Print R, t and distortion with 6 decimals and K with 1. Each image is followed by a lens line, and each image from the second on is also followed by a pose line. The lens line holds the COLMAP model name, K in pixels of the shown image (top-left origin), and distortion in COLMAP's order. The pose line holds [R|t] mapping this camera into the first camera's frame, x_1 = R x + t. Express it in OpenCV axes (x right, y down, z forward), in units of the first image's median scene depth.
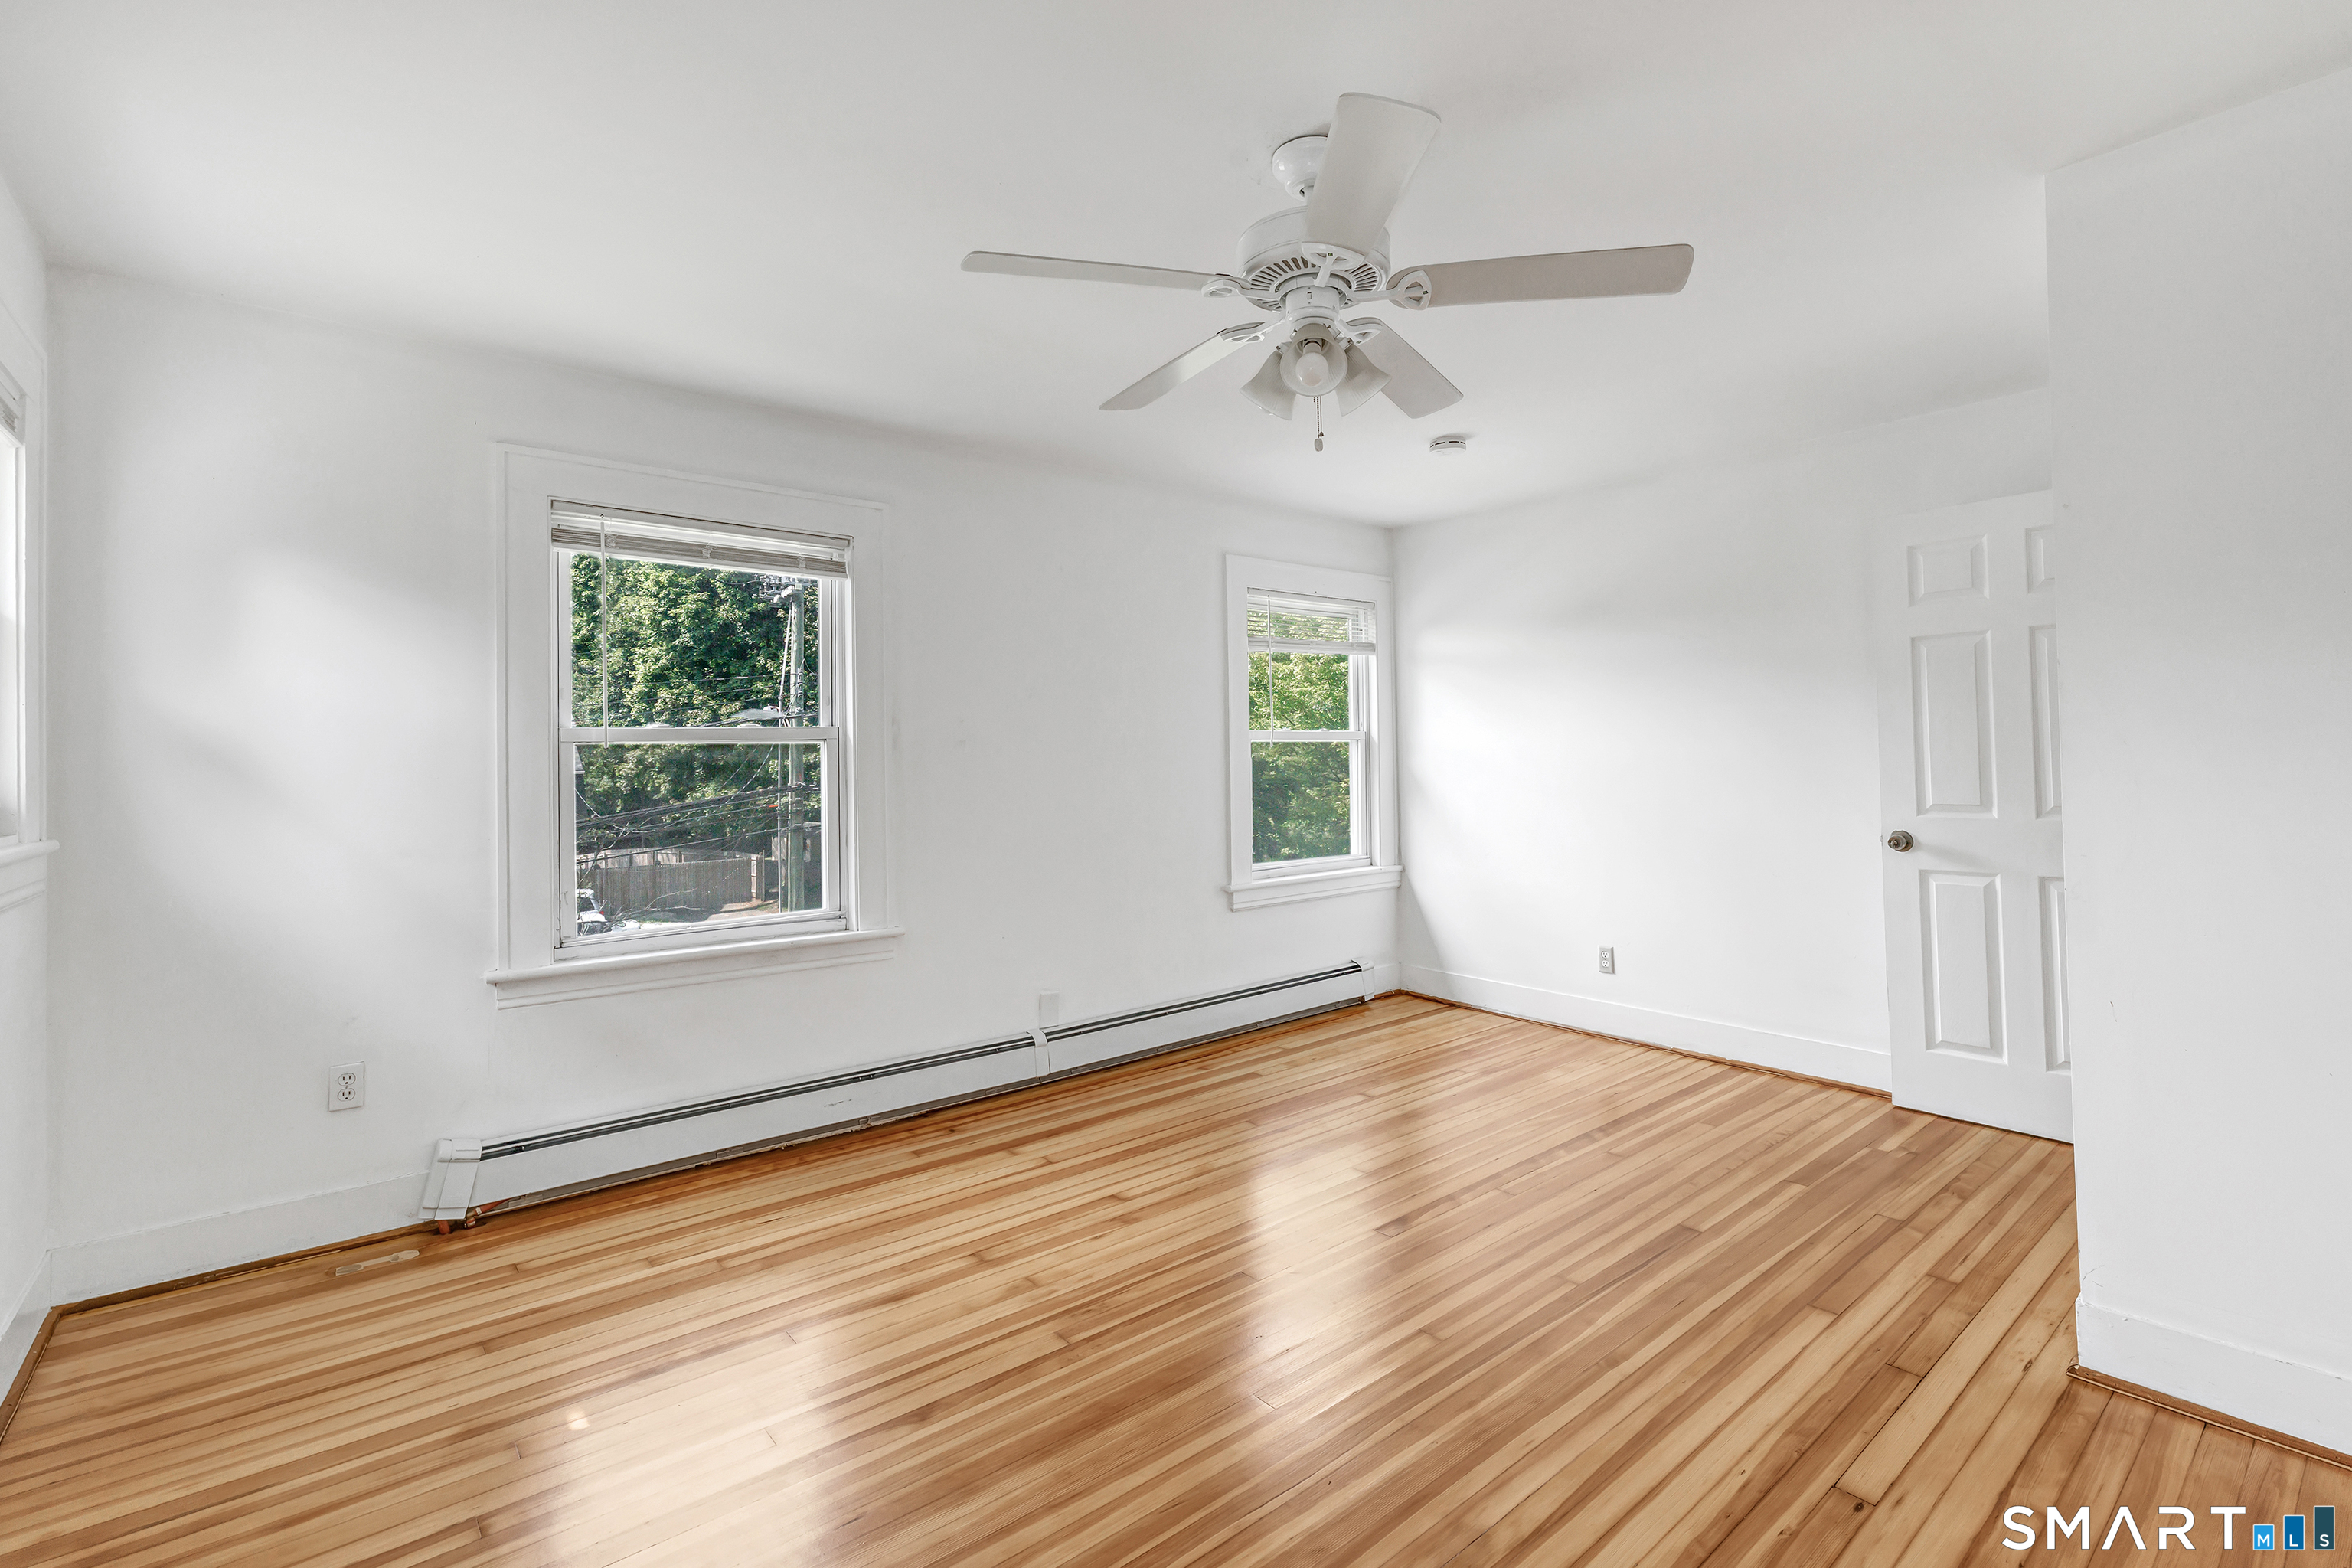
lens RADIAL K [[1077.5, 0, 1229.2], [0, 1077.5, 784.4], [0, 0, 1]] dist [0.000421, 0.000041]
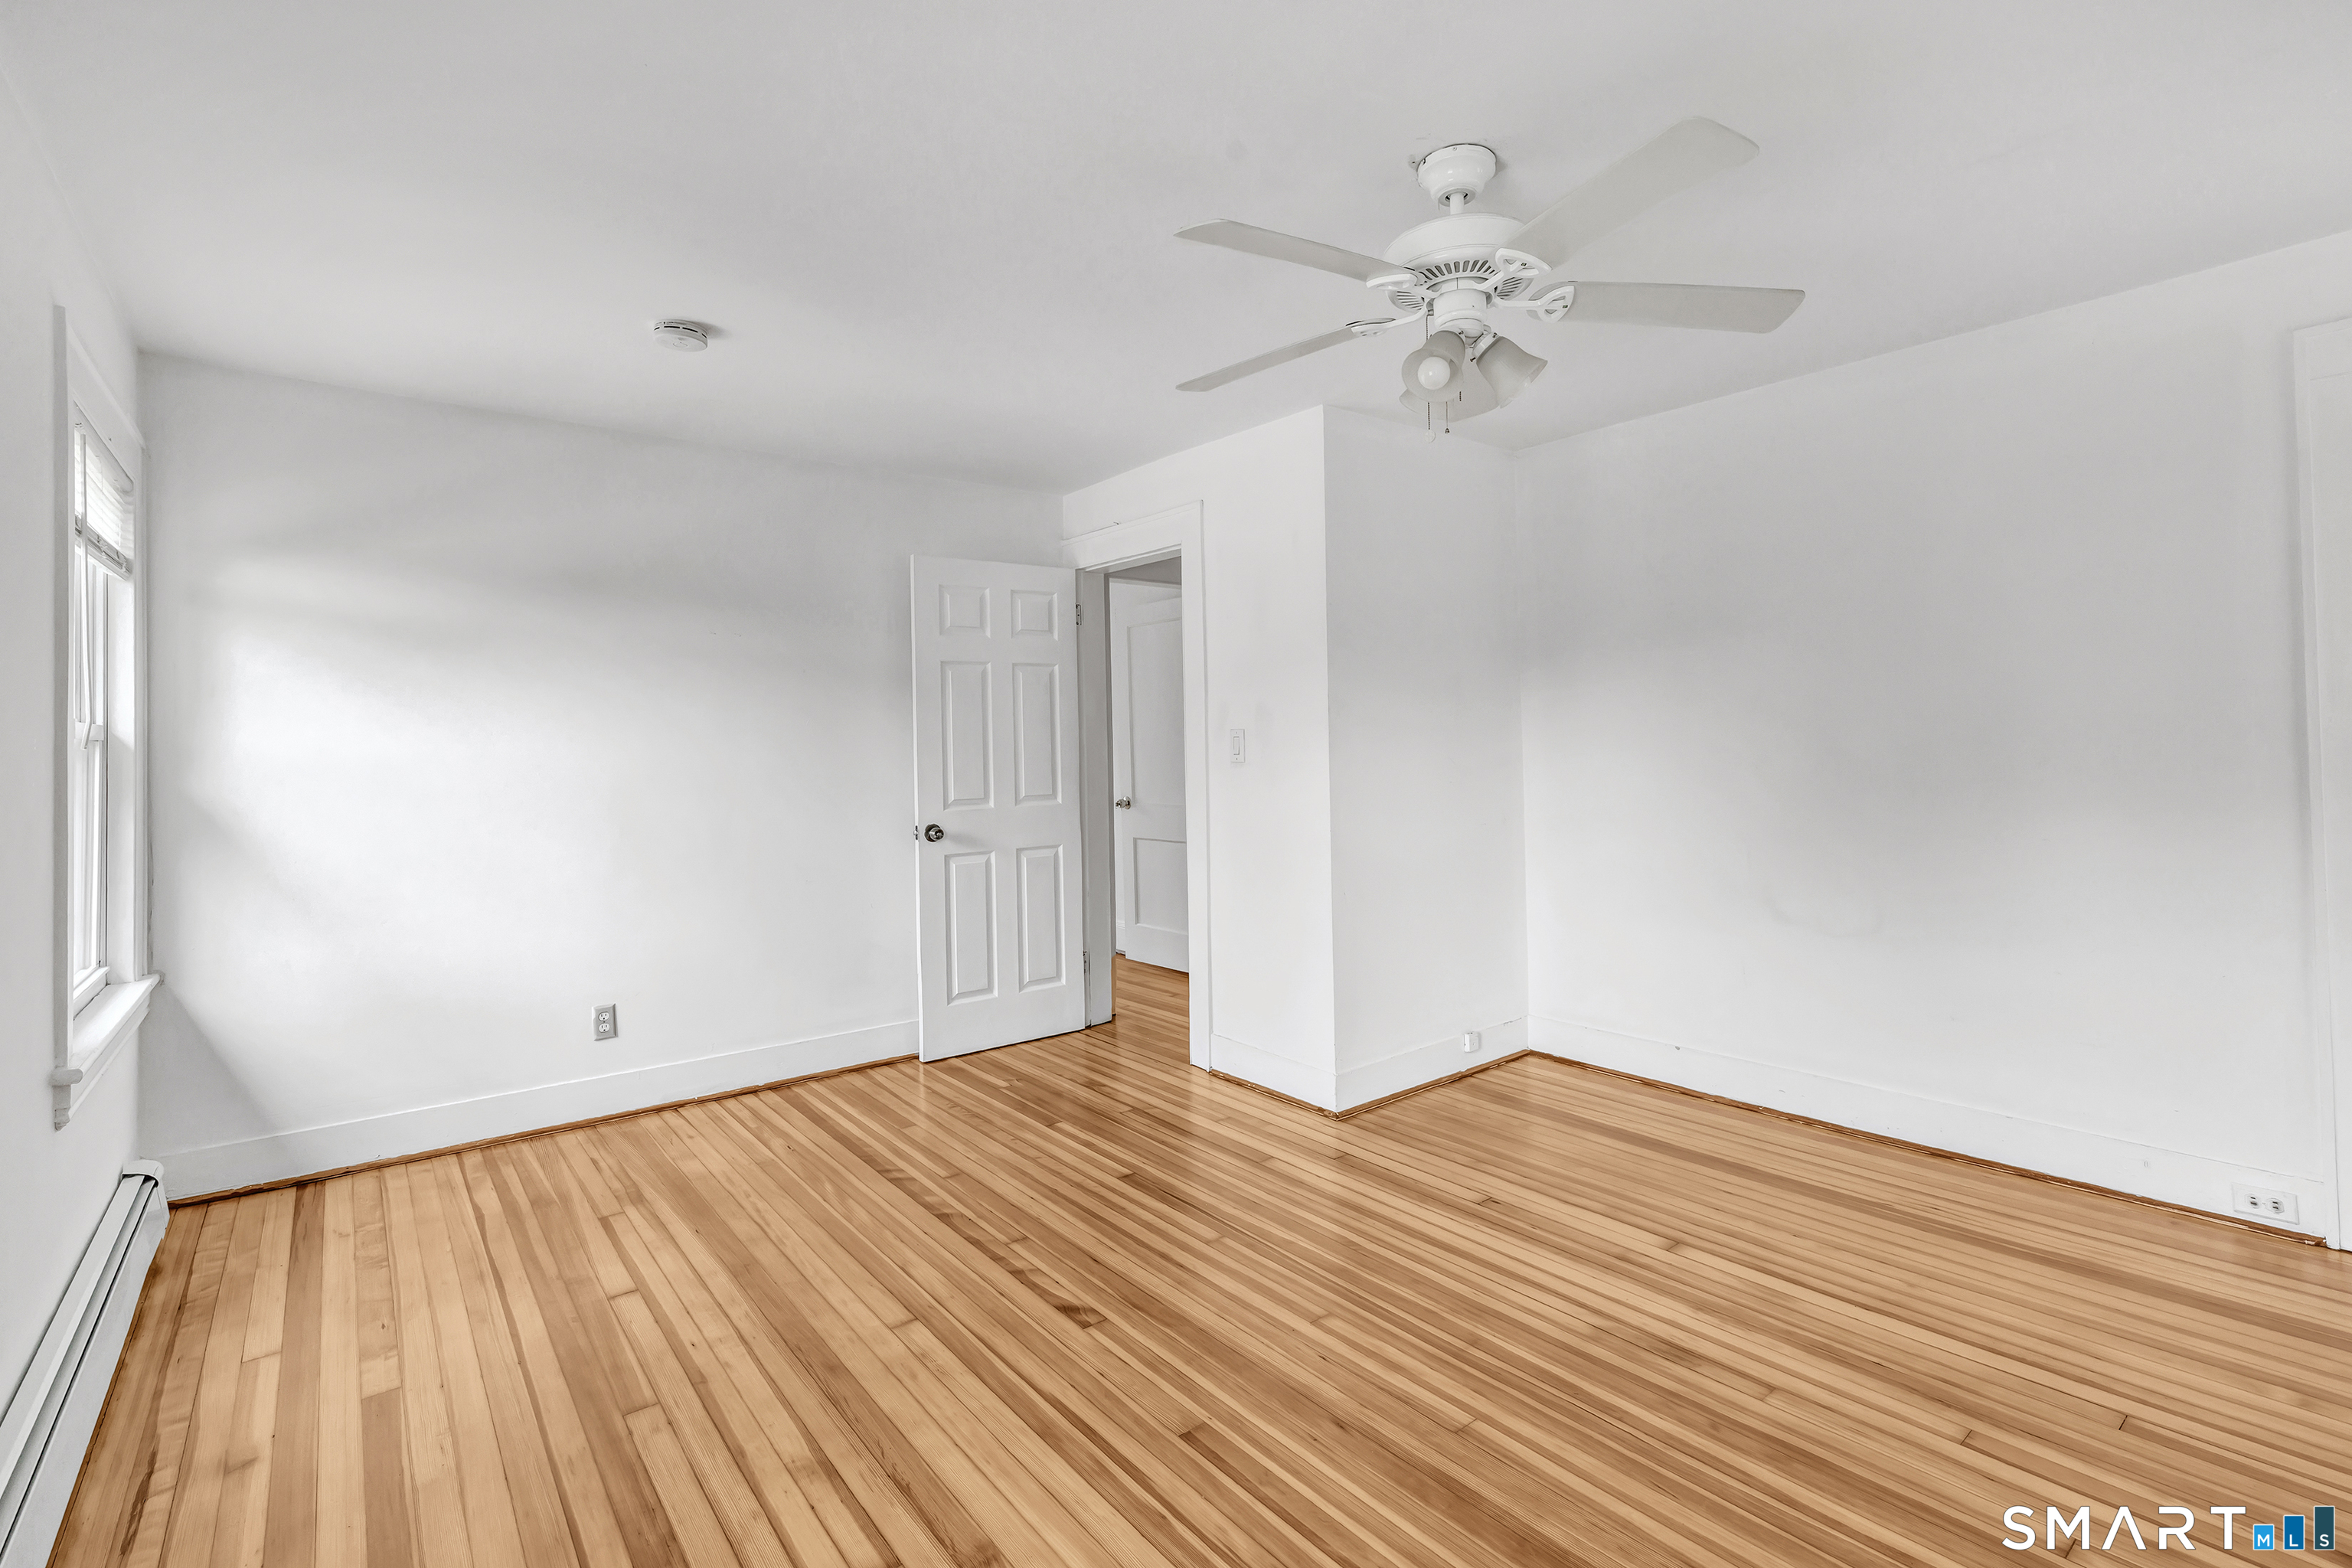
lens RADIAL K [[1067.4, 0, 1177.8], [0, 1067.4, 746.5], [0, 0, 1]] dist [0.002022, 0.000475]
pose [[0.045802, 0.010757, 0.998893, -0.542348], [0.045186, 0.998896, -0.012829, -0.014270], [-0.997928, 0.045724, 0.045265, 0.692113]]
